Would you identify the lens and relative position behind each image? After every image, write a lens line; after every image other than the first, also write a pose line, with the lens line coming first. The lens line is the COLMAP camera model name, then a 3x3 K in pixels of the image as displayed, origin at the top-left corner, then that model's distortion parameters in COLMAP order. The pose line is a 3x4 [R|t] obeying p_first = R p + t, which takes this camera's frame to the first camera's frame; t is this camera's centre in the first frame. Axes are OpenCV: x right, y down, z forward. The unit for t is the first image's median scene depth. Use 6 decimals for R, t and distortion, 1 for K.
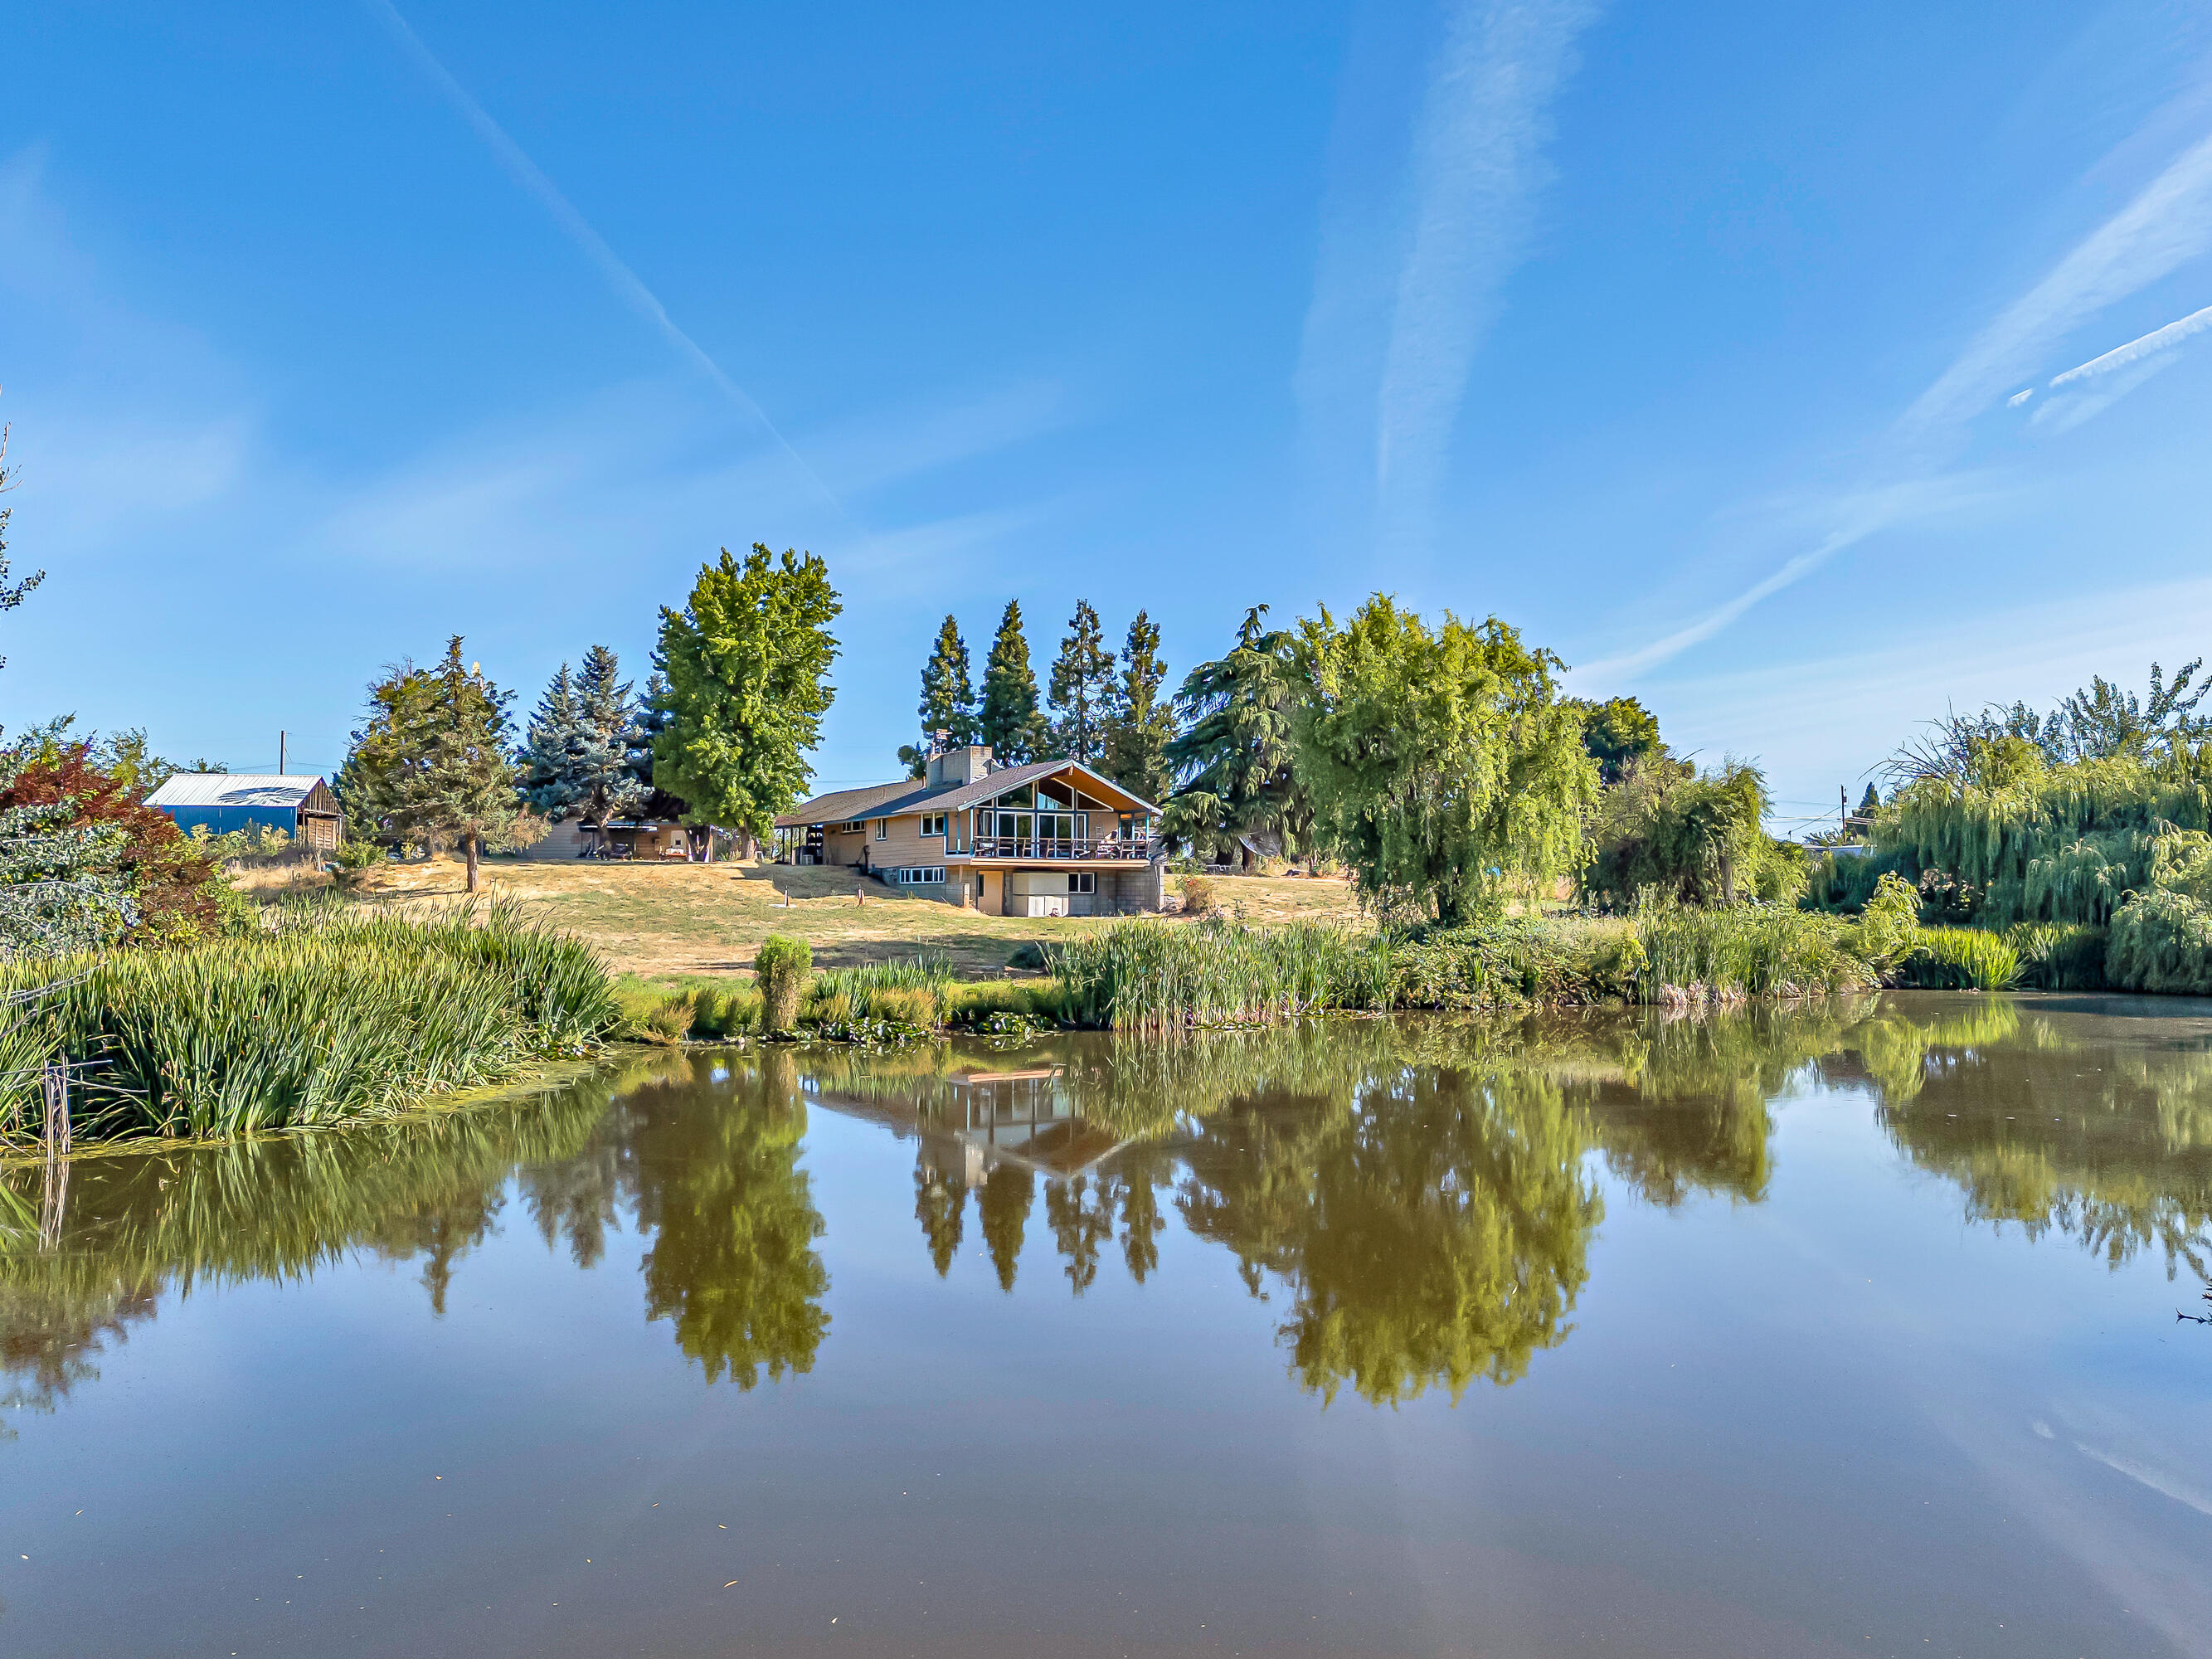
lens RADIAL K [[1534.6, 0, 1116.4], [0, 1534.6, 898.7], [0, 0, 1]] dist [0.048738, -0.007552]
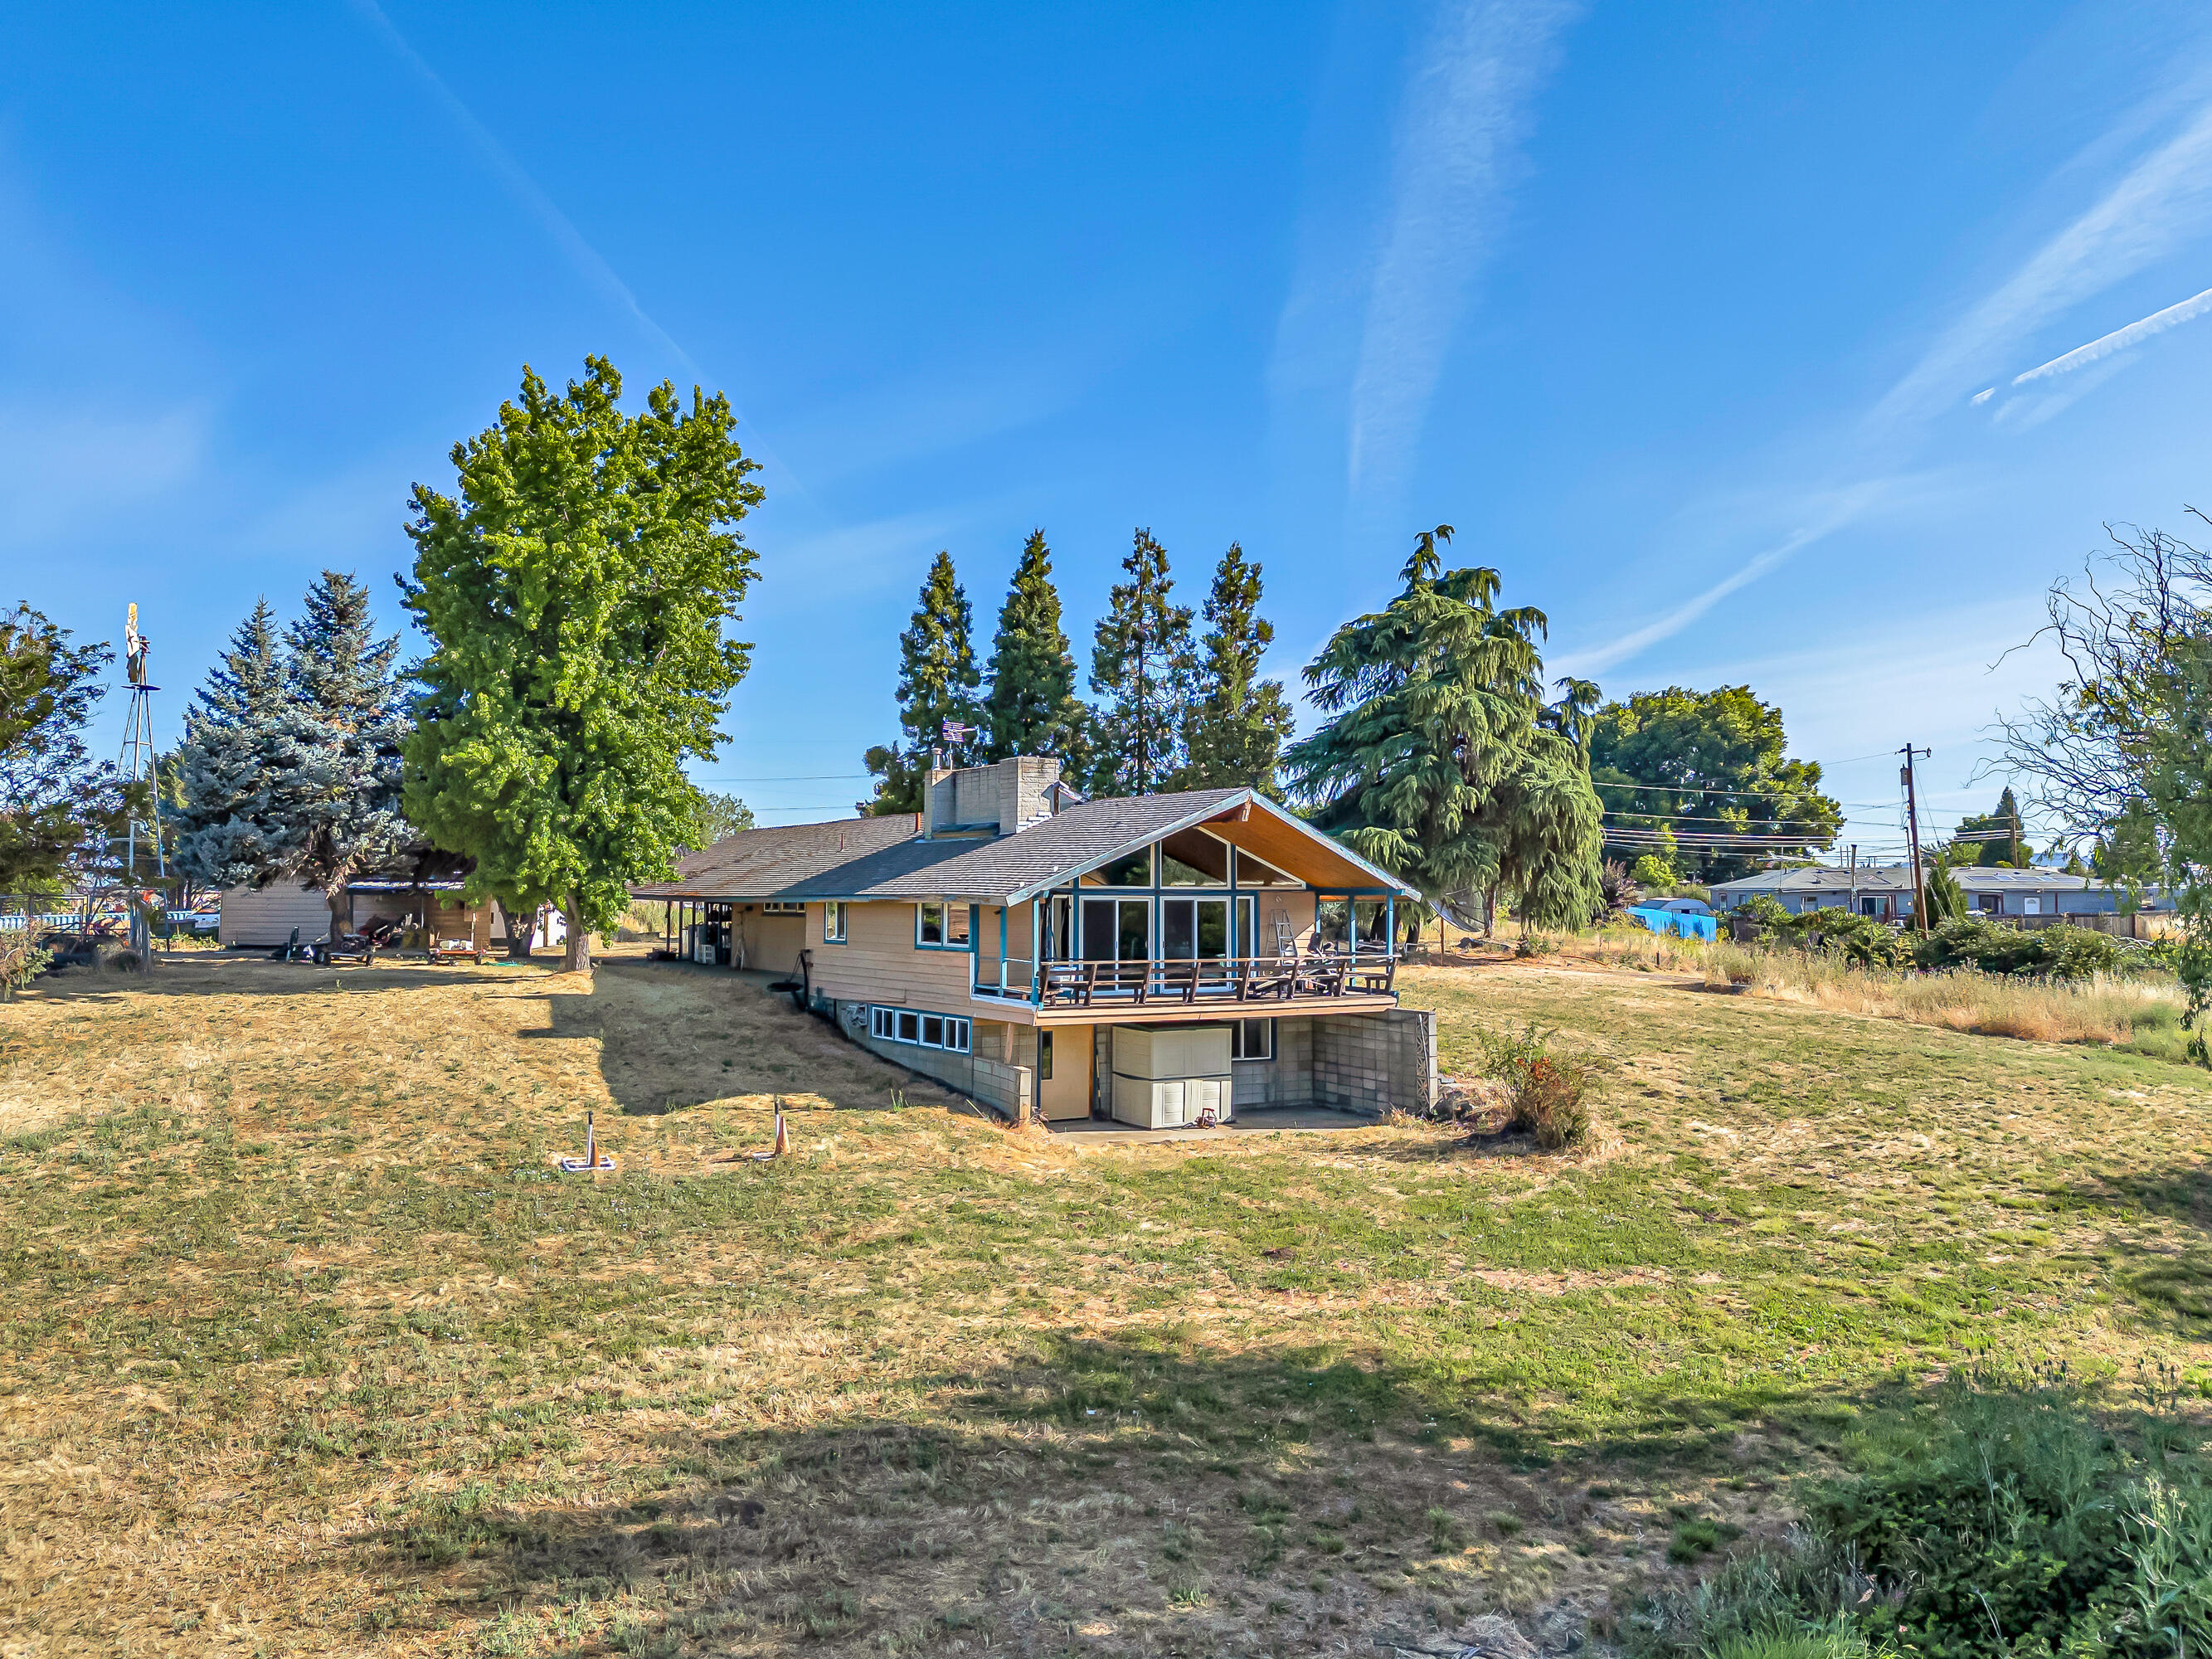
lens RADIAL K [[1535.3, 0, 1094.8], [0, 1535.3, 878.2], [0, 0, 1]] dist [0.029689, -0.000845]
pose [[0.999957, 0.000700, 0.009239, -0.057997], [-0.000613, 0.999955, -0.009452, -0.043318], [-0.009245, 0.009445, 0.999913, 0.396207]]
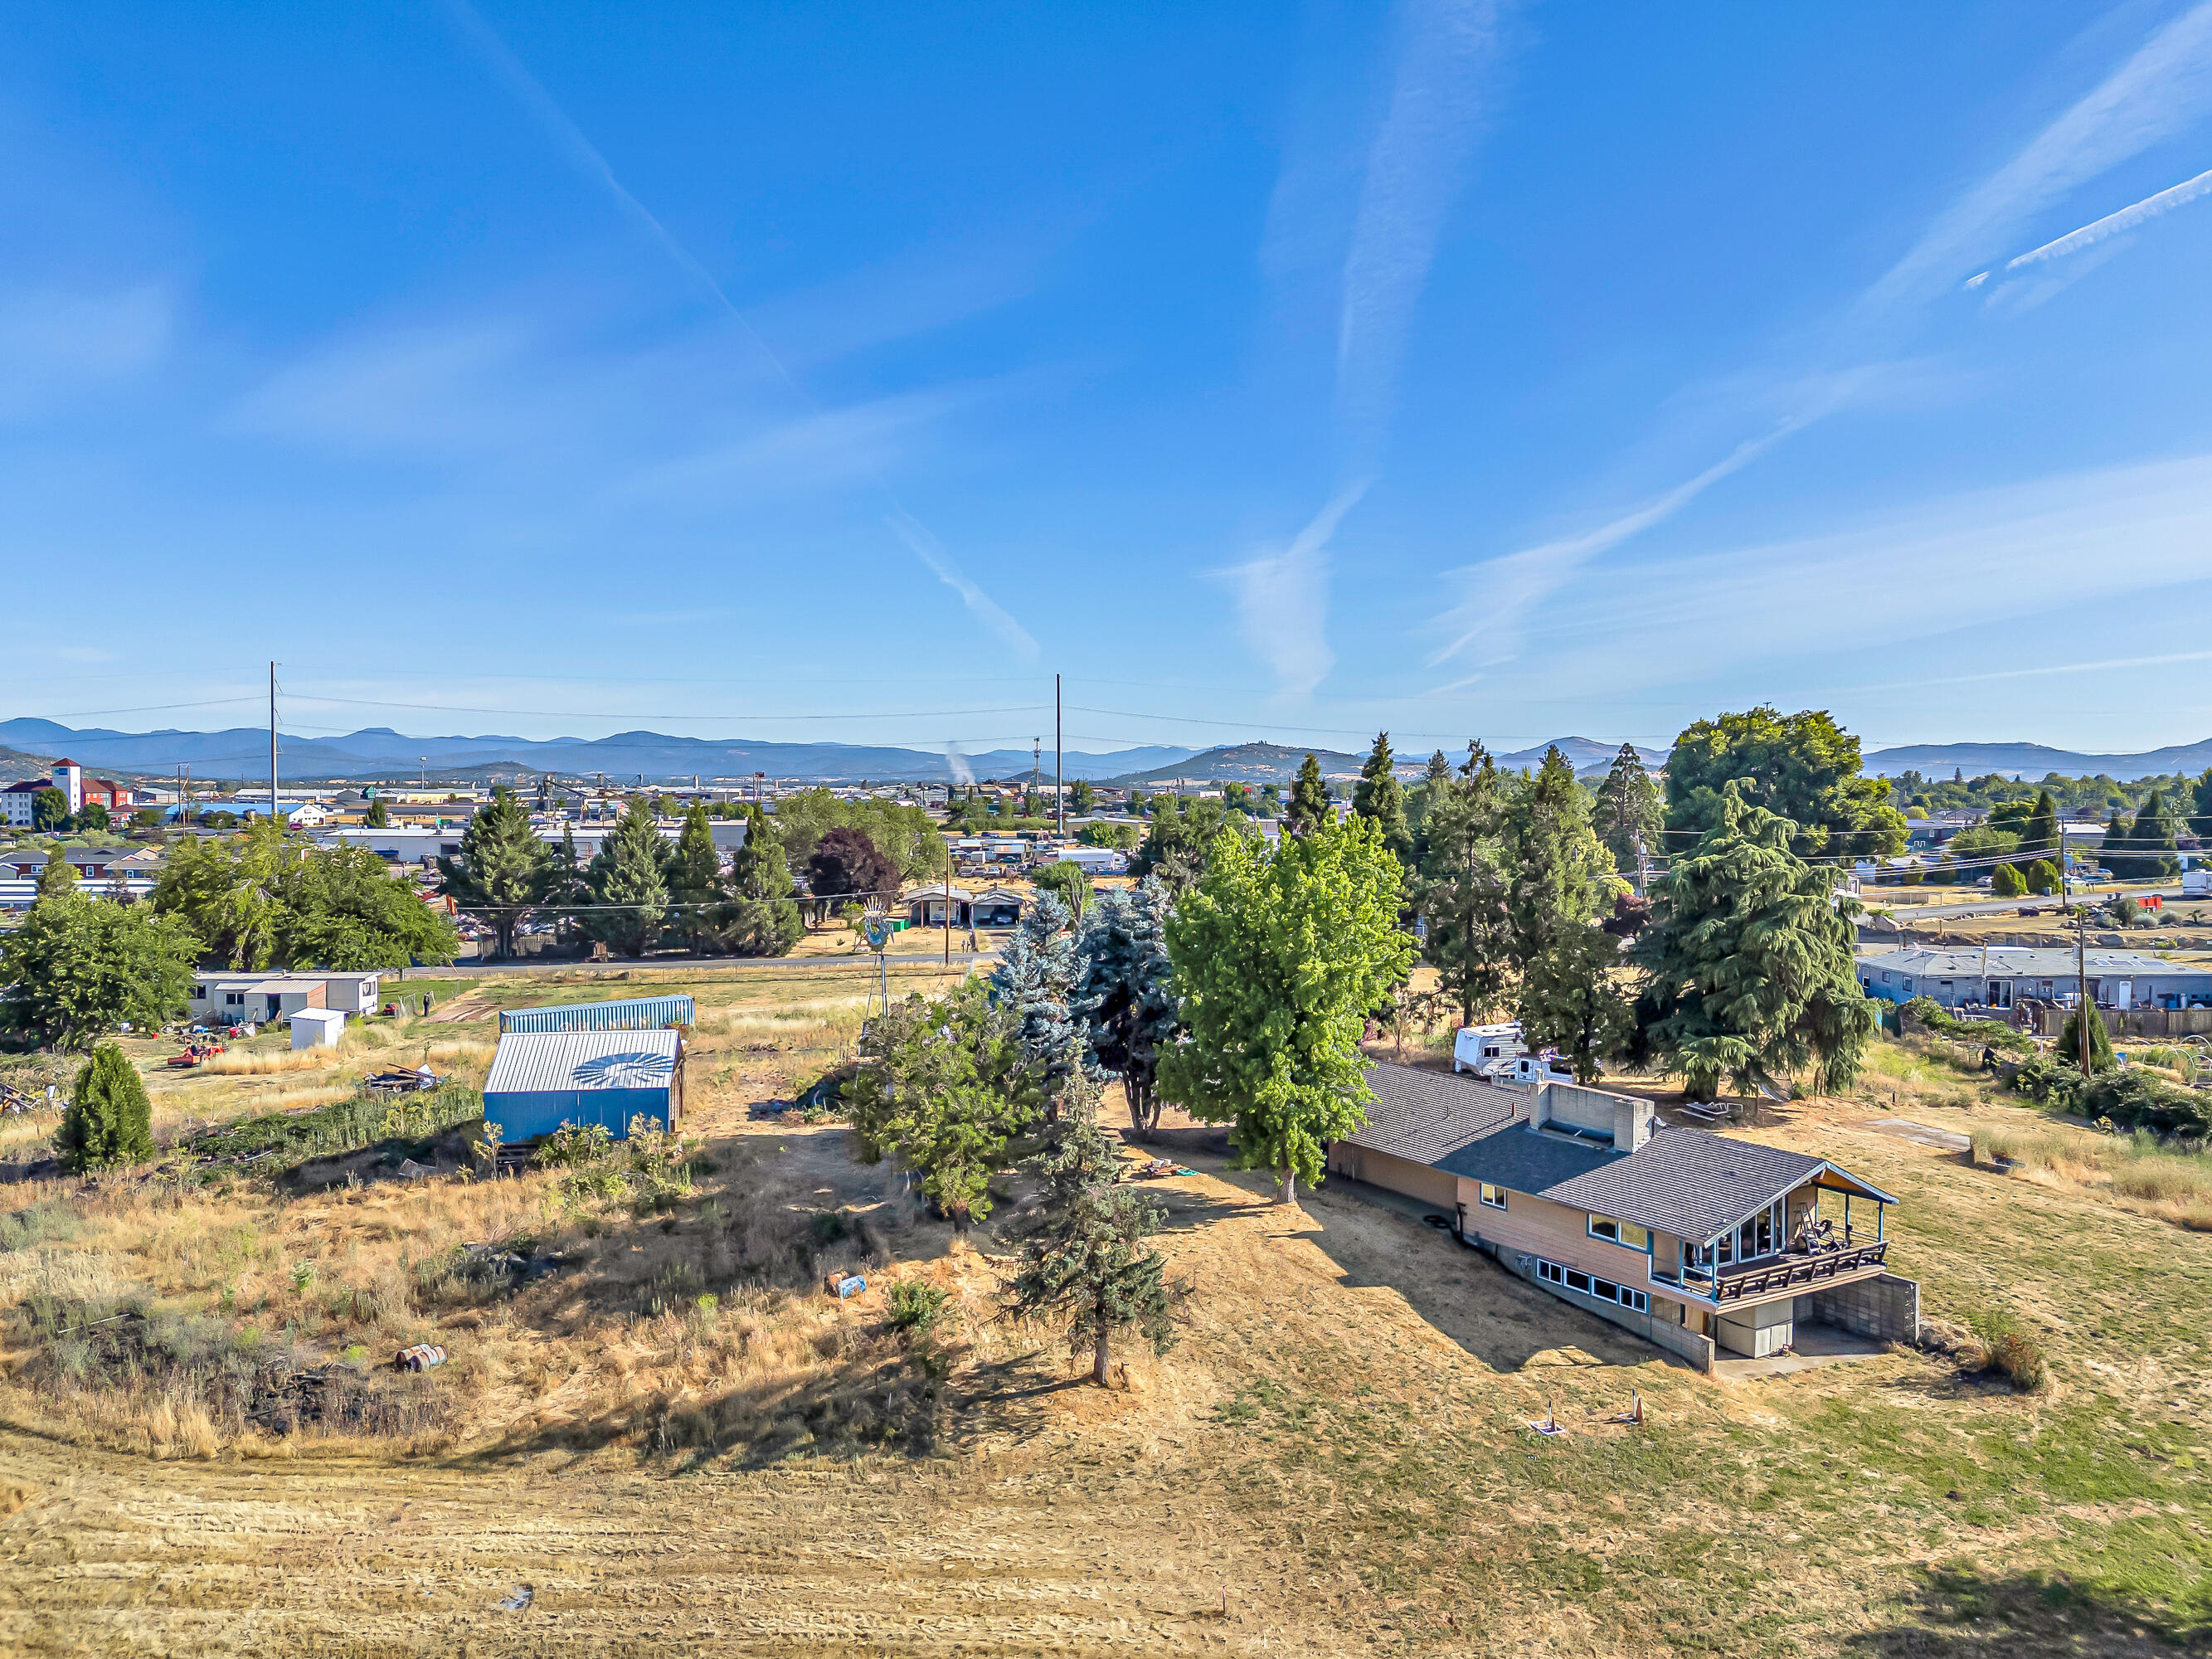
lens RADIAL K [[1534.6, 0, 1116.4], [0, 1534.6, 898.7], [0, 0, 1]] dist [0.048738, -0.007552]
pose [[0.999071, 0.001918, 0.043053, -0.307901], [-0.005323, 0.996852, 0.079105, -0.207269], [-0.042765, -0.079261, 0.995936, 0.185213]]
